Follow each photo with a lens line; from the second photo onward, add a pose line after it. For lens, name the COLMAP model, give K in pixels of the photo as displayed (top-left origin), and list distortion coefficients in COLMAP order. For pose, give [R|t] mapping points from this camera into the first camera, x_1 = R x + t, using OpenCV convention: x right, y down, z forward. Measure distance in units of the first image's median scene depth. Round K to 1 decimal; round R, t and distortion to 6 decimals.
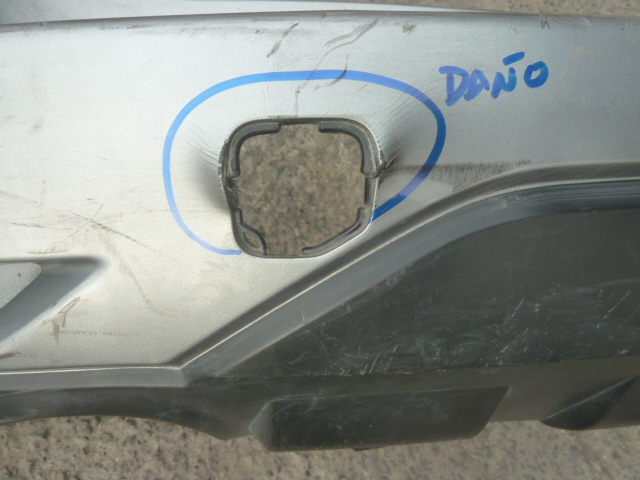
lens RADIAL K [[476.6, 0, 321.6], [0, 476.6, 240.1], [0, 0, 1]] dist [-0.045177, 0.015160]
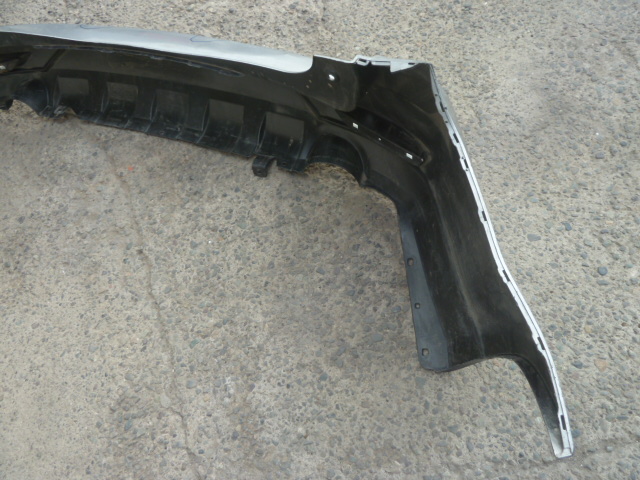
lens RADIAL K [[476.6, 0, 321.3], [0, 476.6, 234.3], [0, 0, 1]] dist [-0.045177, 0.015160]
pose [[-0.995331, 0.094716, 0.018571, -0.656765], [-0.053573, -0.702183, 0.709979, -1.768235], [0.080286, 0.705669, 0.703978, 0.064224]]
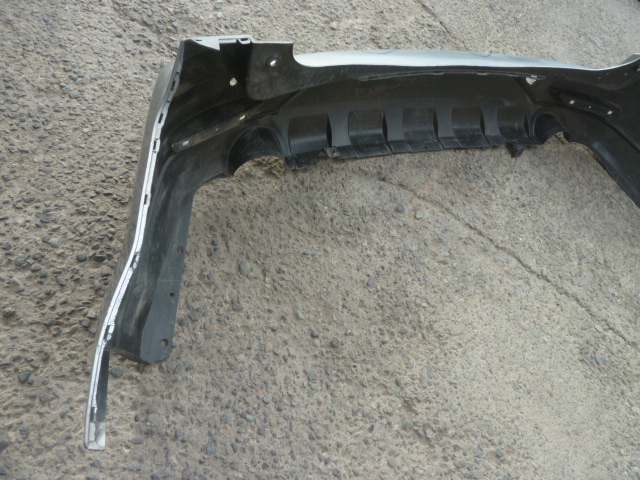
lens RADIAL K [[476.6, 0, 322.5], [0, 476.6, 234.8], [0, 0, 1]] dist [-0.045177, 0.015160]
pose [[-0.612041, 0.445049, -0.653710, 2.008698], [-0.769368, -0.526342, 0.361991, -0.534092], [-0.182972, 0.724497, 0.664549, 0.091609]]
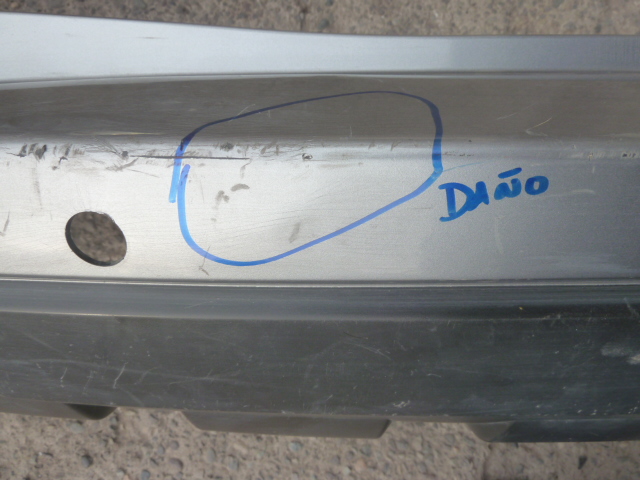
lens RADIAL K [[476.6, 0, 323.9], [0, 476.6, 240.9], [0, 0, 1]] dist [-0.045177, 0.015160]
pose [[0.983841, 0.102310, -0.146933, 0.431337], [-0.056941, 0.956840, 0.284981, -0.160027], [0.169748, -0.272009, 0.947205, 0.045498]]
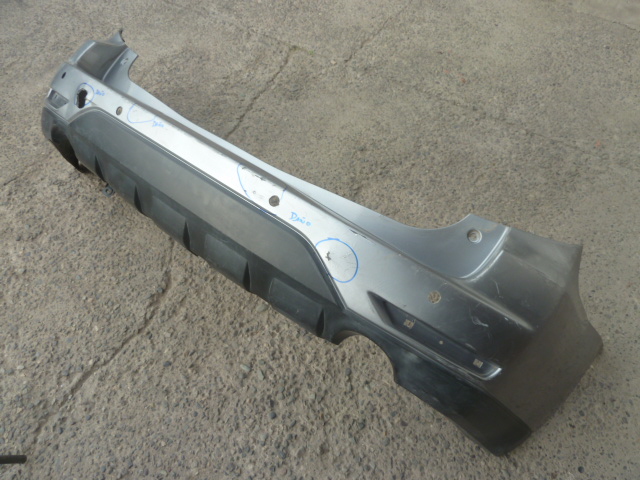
lens RADIAL K [[476.6, 0, 324.1], [0, 476.6, 239.5], [0, 0, 1]] dist [-0.045177, 0.015160]
pose [[0.721216, 0.432449, -0.541143, 2.479814], [-0.549386, 0.832911, -0.066589, -0.053867], [0.421928, 0.345321, 0.838290, -0.623288]]
